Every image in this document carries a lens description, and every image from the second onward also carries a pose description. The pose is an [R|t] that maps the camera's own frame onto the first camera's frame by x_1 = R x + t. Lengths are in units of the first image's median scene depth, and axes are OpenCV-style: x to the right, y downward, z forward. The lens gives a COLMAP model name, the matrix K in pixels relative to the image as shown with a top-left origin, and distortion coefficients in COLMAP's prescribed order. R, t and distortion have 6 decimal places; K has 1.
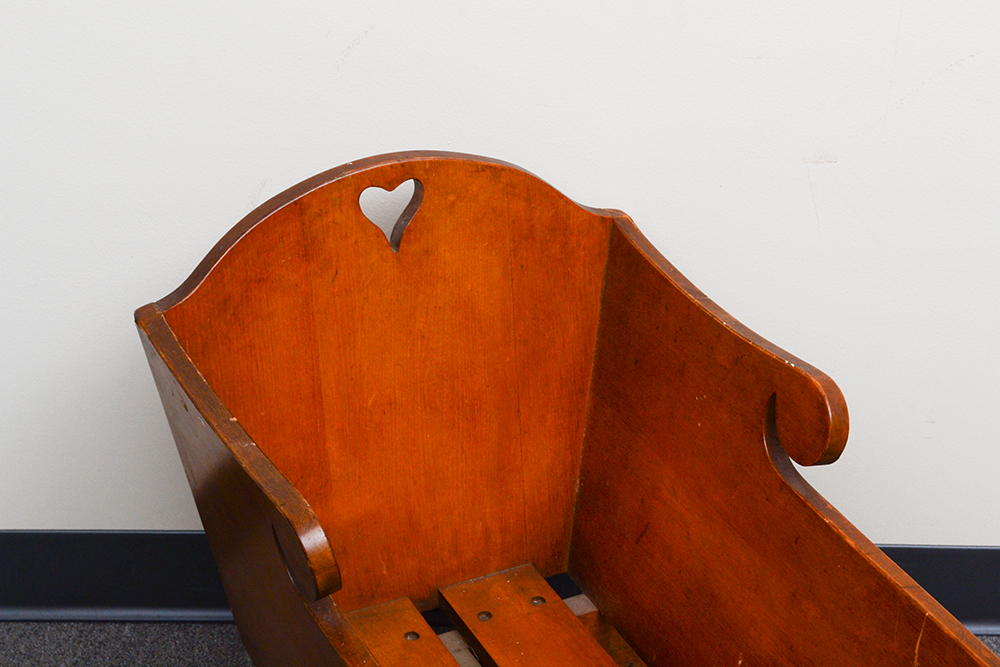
lens RADIAL K [[2276.7, 0, 500.3], [0, 2276.7, 339.8], [0, 0, 1]] dist [0.029123, 0.000000]
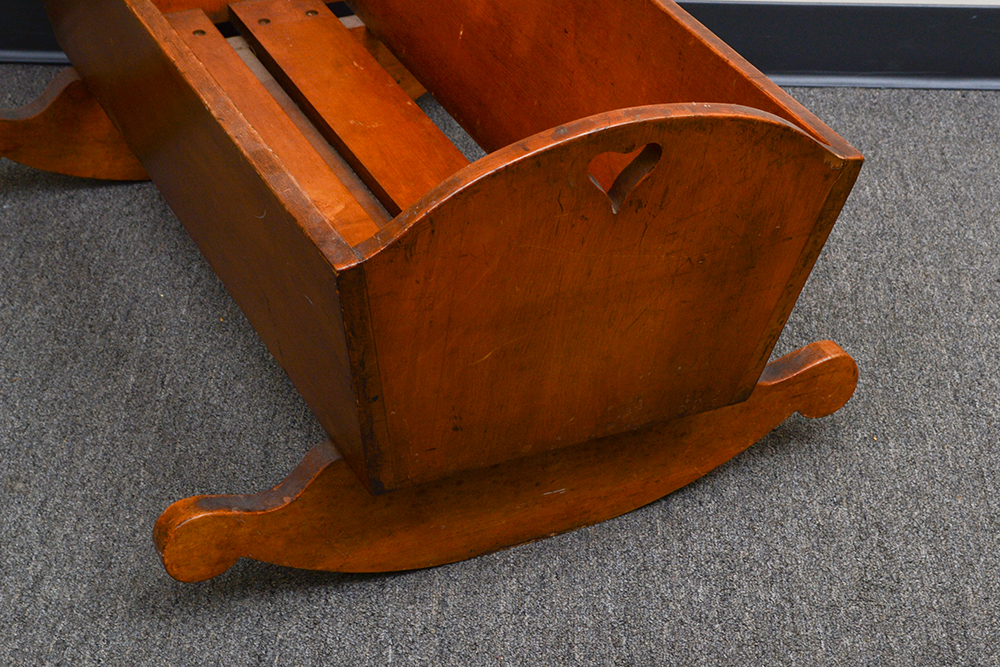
lens RADIAL K [[2276.7, 0, 508.9], [0, 2276.7, 337.9], [0, 0, 1]] dist [0.029123, 0.000000]
pose [[0.999865, 0.012752, -0.010346, 0.136878], [-0.012033, 0.997691, 0.066835, 0.209280], [0.011174, -0.066701, 0.997710, -0.184003]]
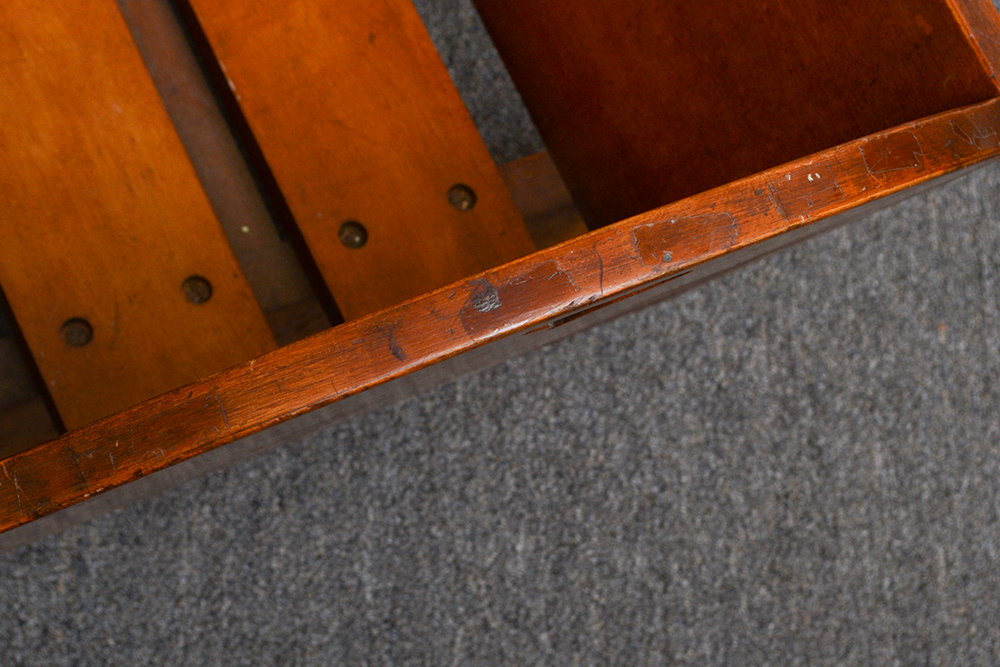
lens RADIAL K [[2276.7, 0, 503.1], [0, 2276.7, 332.2], [0, 0, 1]] dist [0.029123, 0.000000]
pose [[0.973156, 0.079503, 0.215978, 0.078781], [-0.198167, 0.766677, 0.610685, -0.004820], [-0.117034, -0.637092, 0.761851, 0.357240]]
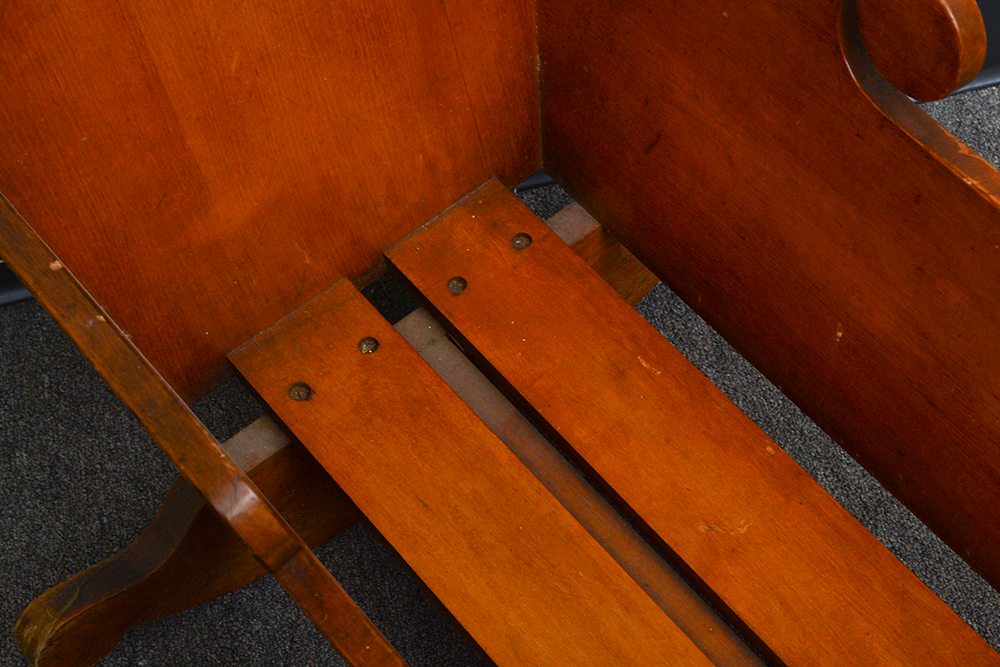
lens RADIAL K [[2140.3, 0, 501.2], [0, 2140.3, 342.8], [0, 0, 1]] dist [0.025296, 0.000000]
pose [[0.973173, -0.228981, 0.022412, -0.012918], [0.197764, 0.882305, 0.427115, -0.155297], [-0.117576, -0.411224, 0.903920, 0.384222]]
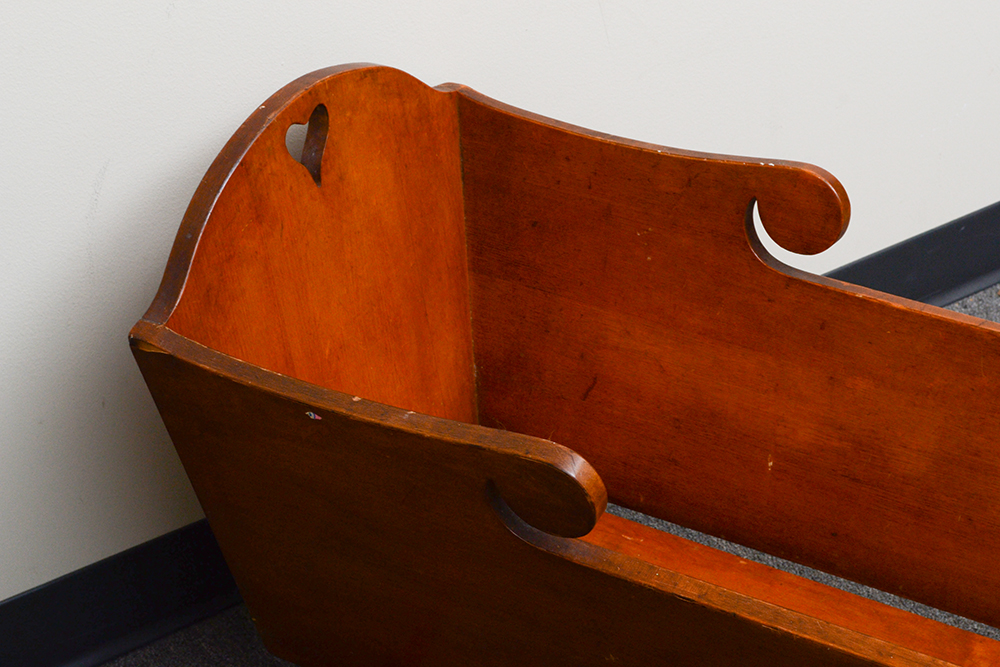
lens RADIAL K [[2276.7, 0, 493.5], [0, 2276.7, 341.8], [0, 0, 1]] dist [0.029123, 0.000000]
pose [[0.825421, -0.332301, 0.456351, -0.421731], [0.302455, 0.942896, 0.139525, -0.085135], [-0.476656, 0.022859, 0.878793, 0.153578]]
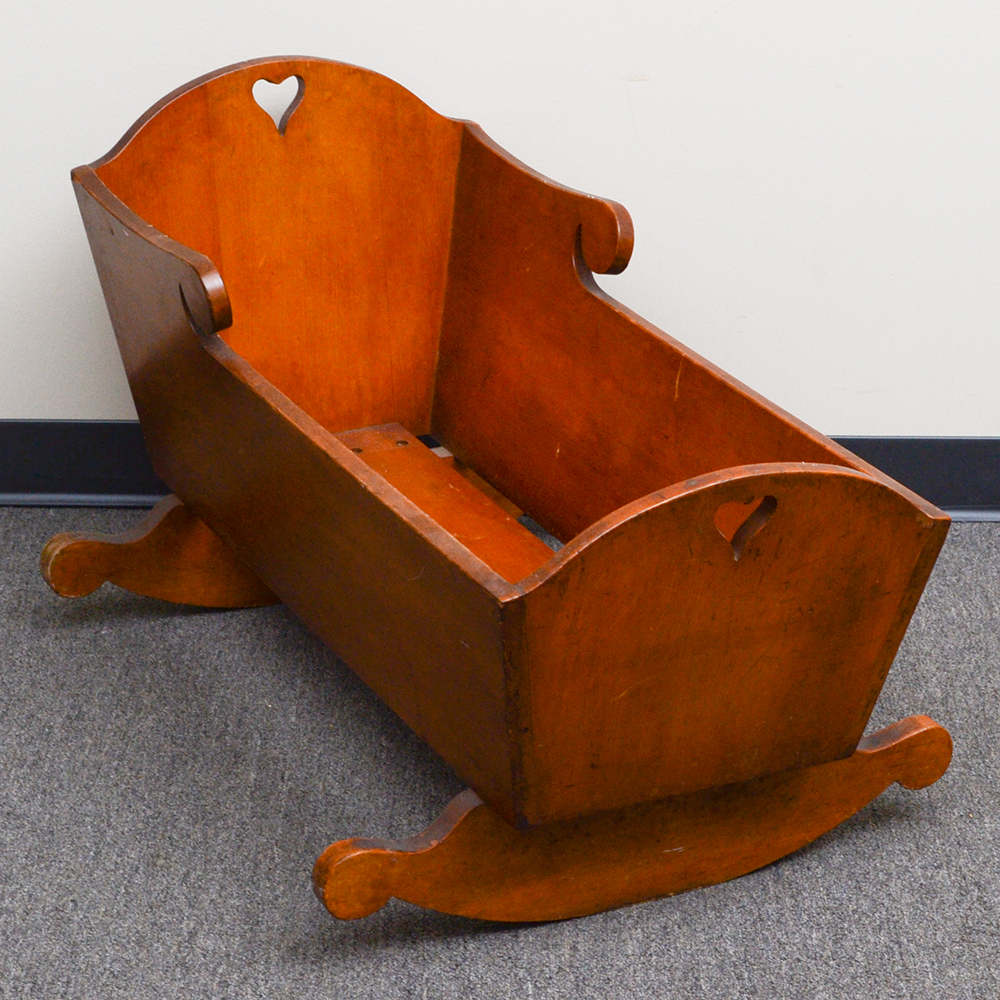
lens RADIAL K [[3103.7, 0, 504.8], [0, 3103.7, 495.5], [0, 0, 1]] dist [-0.027697, 0.000000]
pose [[0.999987, -0.000339, 0.005133, 0.064298], [0.000905, 0.993844, -0.110782, 0.333575], [-0.005064, 0.110785, 0.993831, -0.631228]]
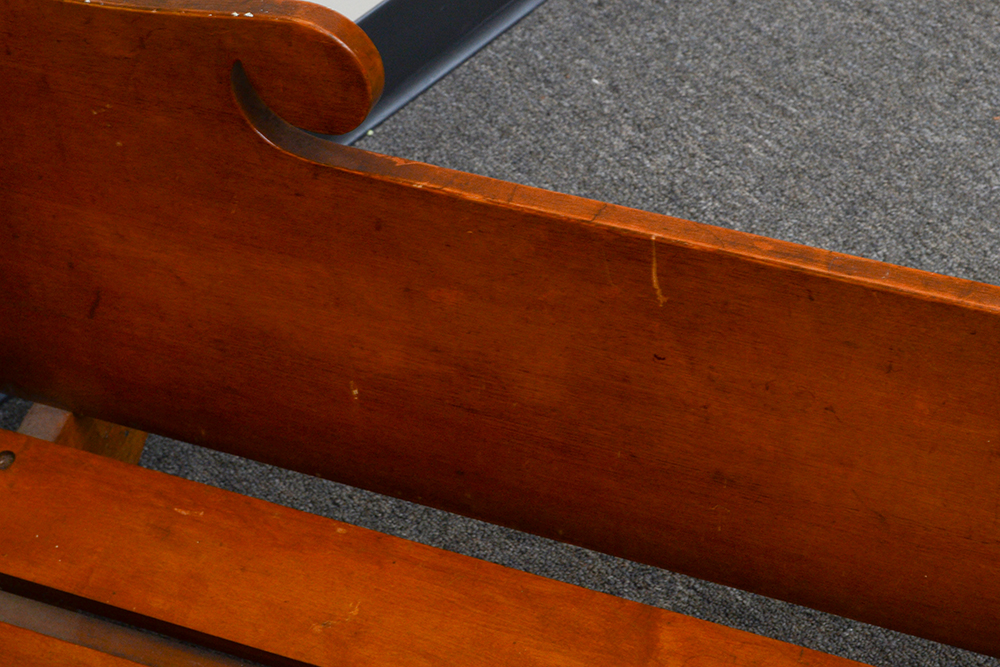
lens RADIAL K [[2276.7, 0, 498.8], [0, 2276.7, 337.6], [0, 0, 1]] dist [0.029123, 0.000000]
pose [[0.731213, -0.597673, 0.328809, -0.082357], [0.445381, 0.783390, 0.433515, -0.153450], [-0.516686, -0.170547, 0.839017, 0.360444]]
